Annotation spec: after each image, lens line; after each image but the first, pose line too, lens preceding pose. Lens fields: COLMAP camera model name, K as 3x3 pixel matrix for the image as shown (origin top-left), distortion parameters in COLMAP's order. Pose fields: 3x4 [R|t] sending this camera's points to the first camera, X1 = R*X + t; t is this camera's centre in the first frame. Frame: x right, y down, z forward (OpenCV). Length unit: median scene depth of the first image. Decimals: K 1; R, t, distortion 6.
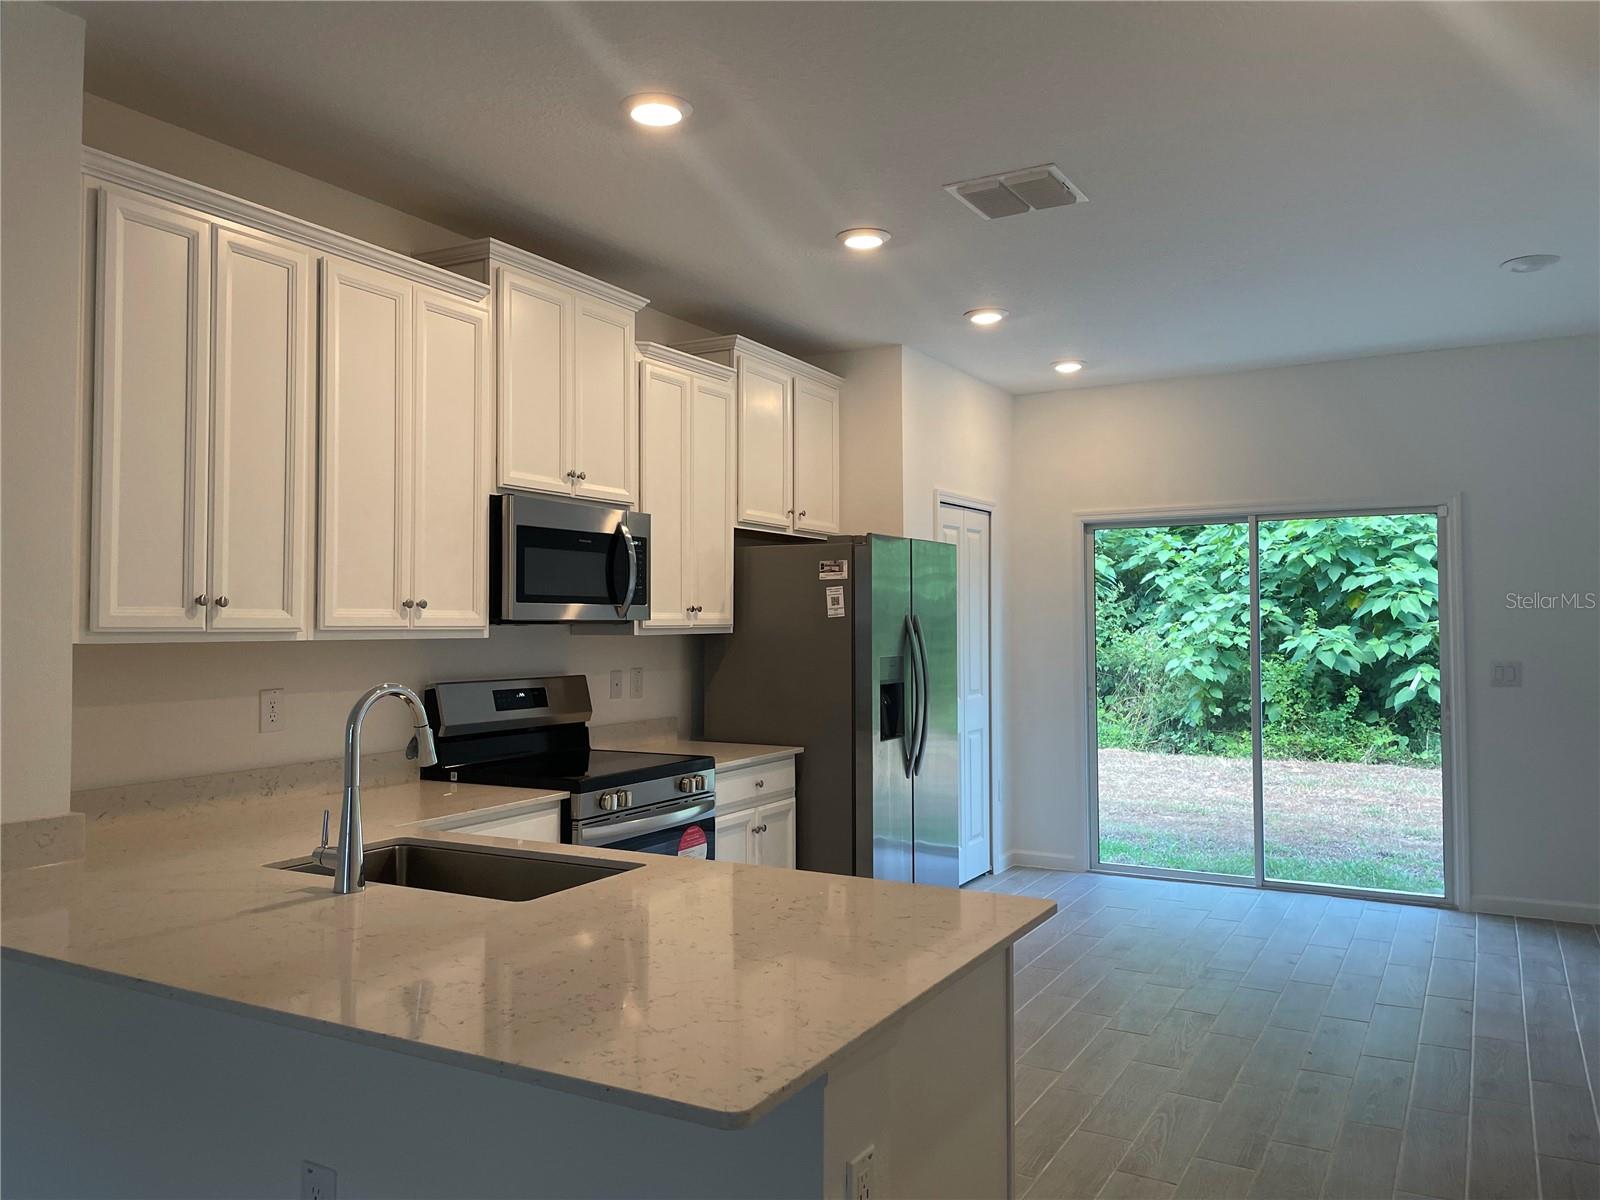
lens RADIAL K [[1202.3, 0, 792.3], [0, 1202.3, 589.8], [0, 0, 1]] dist [0.044186, 0.001931]
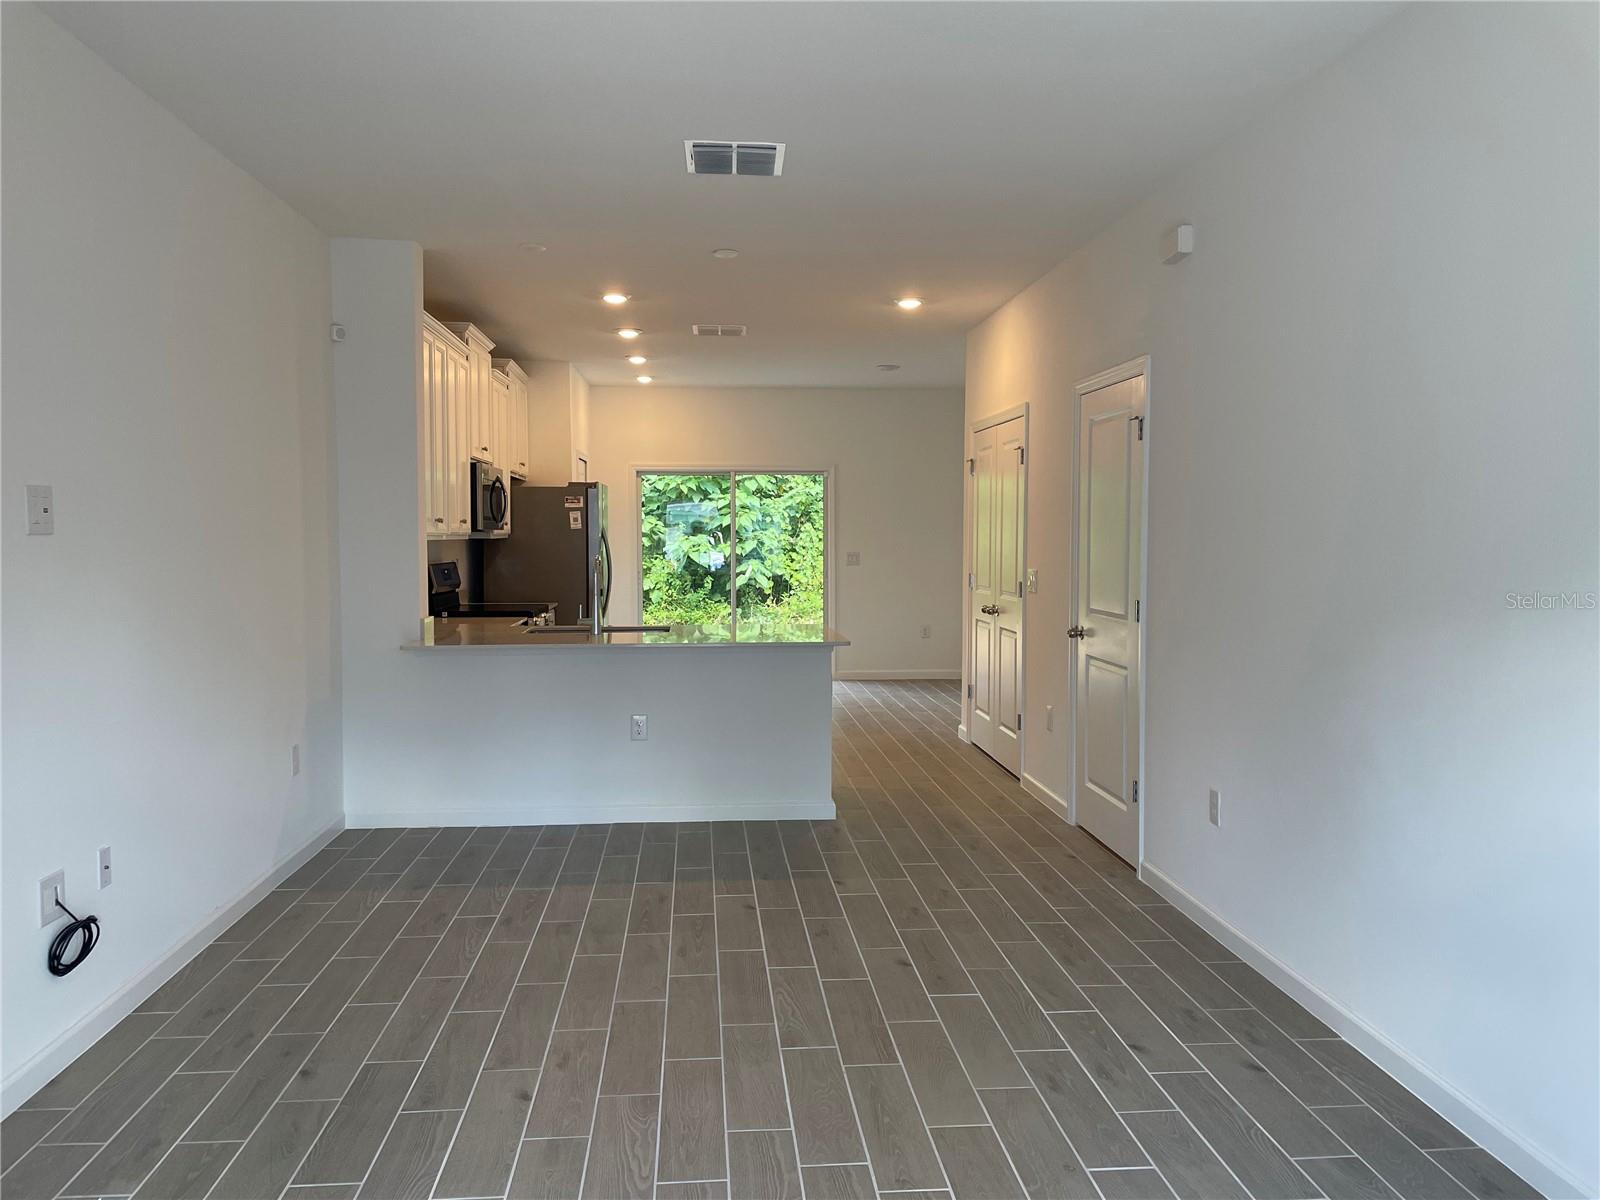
lens RADIAL K [[1202.3, 0, 802.0], [0, 1202.3, 599.5], [0, 0, 1]] dist [0.044186, 0.001931]
pose [[0.819456, -0.029571, 0.572378, -0.694155], [-0.018186, 0.996824, 0.077537, -0.016669], [-0.572853, -0.073947, 0.816316, -0.626094]]
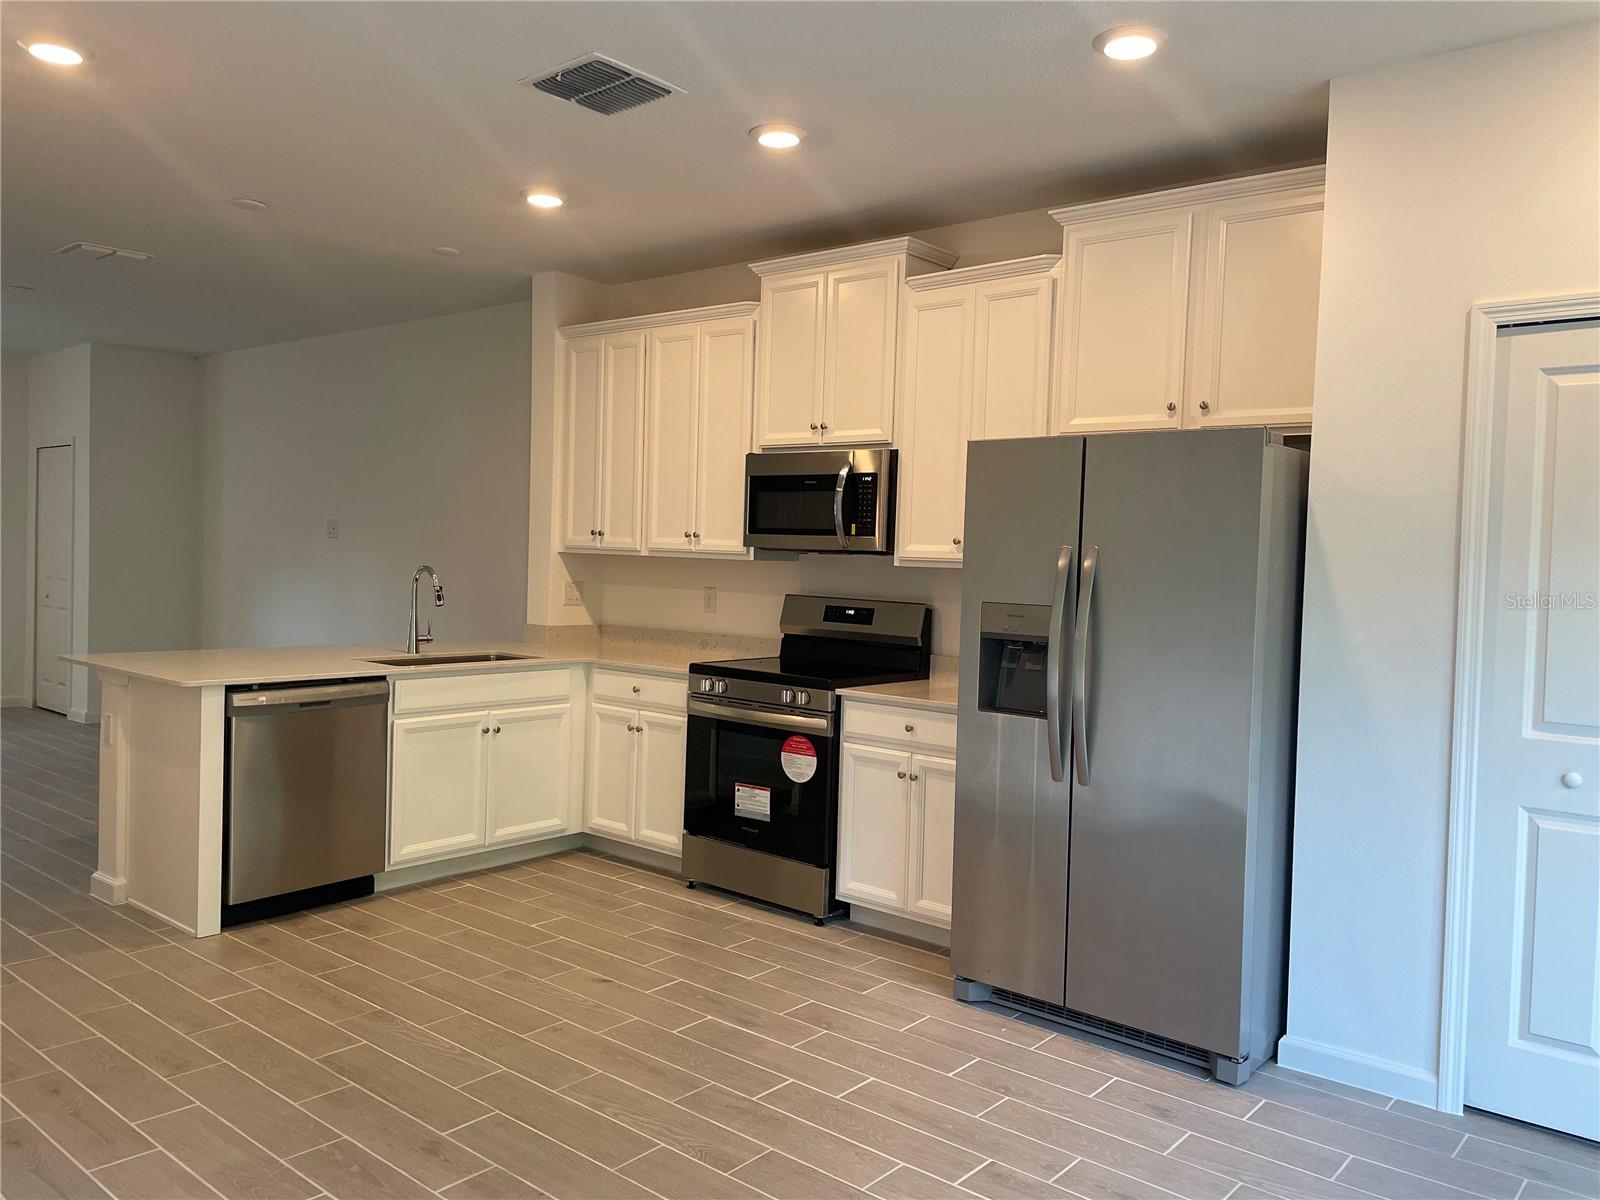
lens RADIAL K [[1202.3, 0, 804.8], [0, 1202.3, 605.4], [0, 0, 1]] dist [0.044186, 0.001931]
pose [[-0.182775, 0.039752, -0.982351, 0.839485], [-0.005681, 0.999123, 0.041488, 0.026471], [0.983138, 0.013164, -0.182389, 1.018099]]
